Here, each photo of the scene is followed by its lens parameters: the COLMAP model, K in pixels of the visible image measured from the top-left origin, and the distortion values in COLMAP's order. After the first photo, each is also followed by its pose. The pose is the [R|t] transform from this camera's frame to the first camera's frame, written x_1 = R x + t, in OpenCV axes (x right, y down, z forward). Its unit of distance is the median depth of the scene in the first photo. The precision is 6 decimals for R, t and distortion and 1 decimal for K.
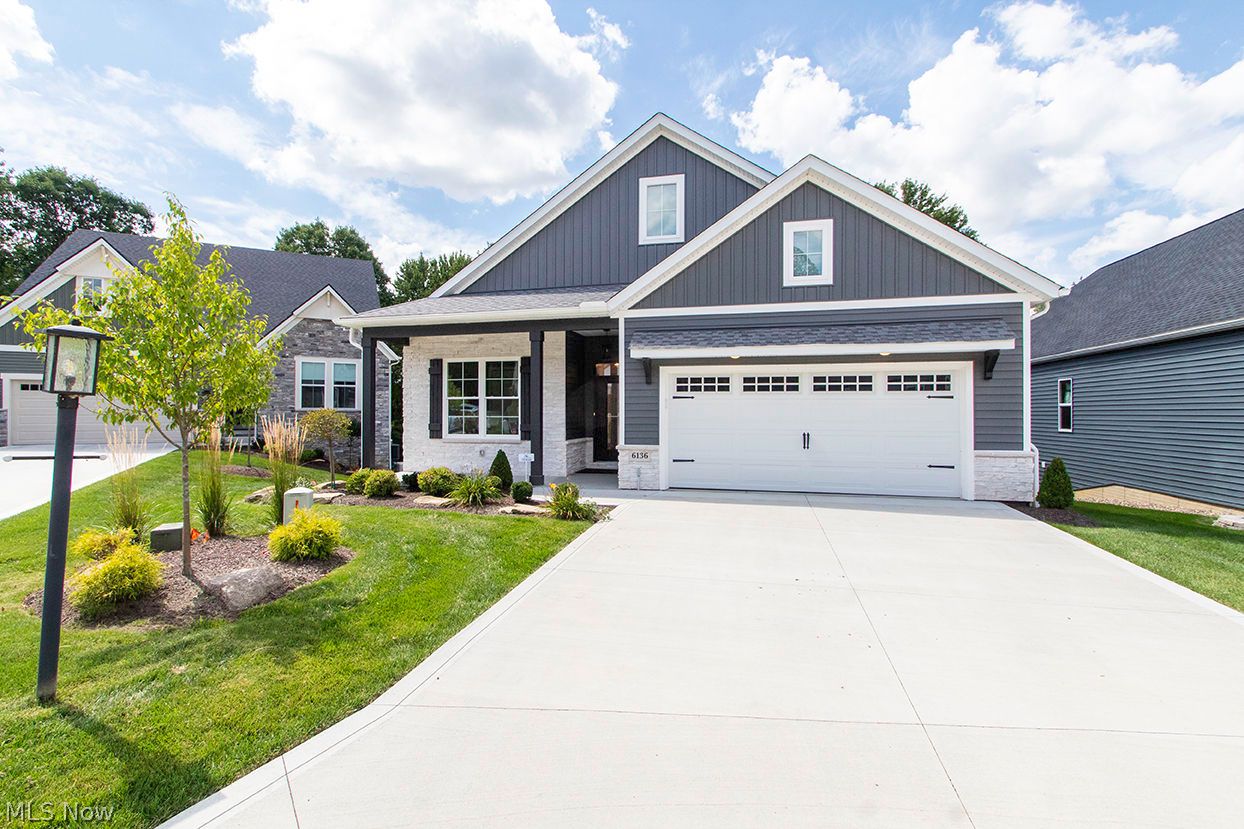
lens RADIAL K [[576.6, 0, 605.6], [0, 576.6, 410.1], [0, 0, 1]] dist [-0.001042, -0.001350]
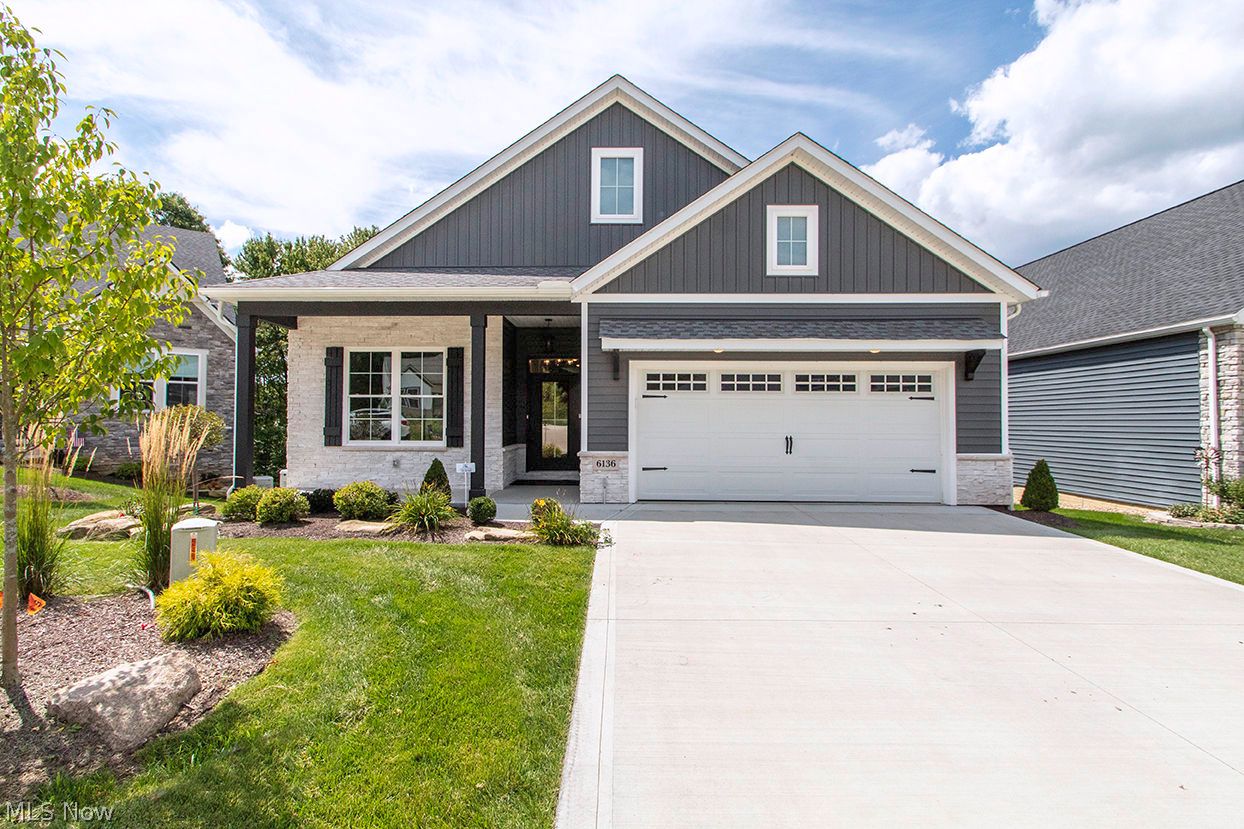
lens RADIAL K [[597.2, 0, 618.5], [0, 597.2, 408.3], [0, 0, 1]] dist [0.008134, -0.000119]
pose [[0.974378, 0.007374, 0.224794, -0.125819], [-0.004000, 0.999872, -0.015460, 0.010494], [-0.224880, 0.014165, 0.974284, 0.132027]]
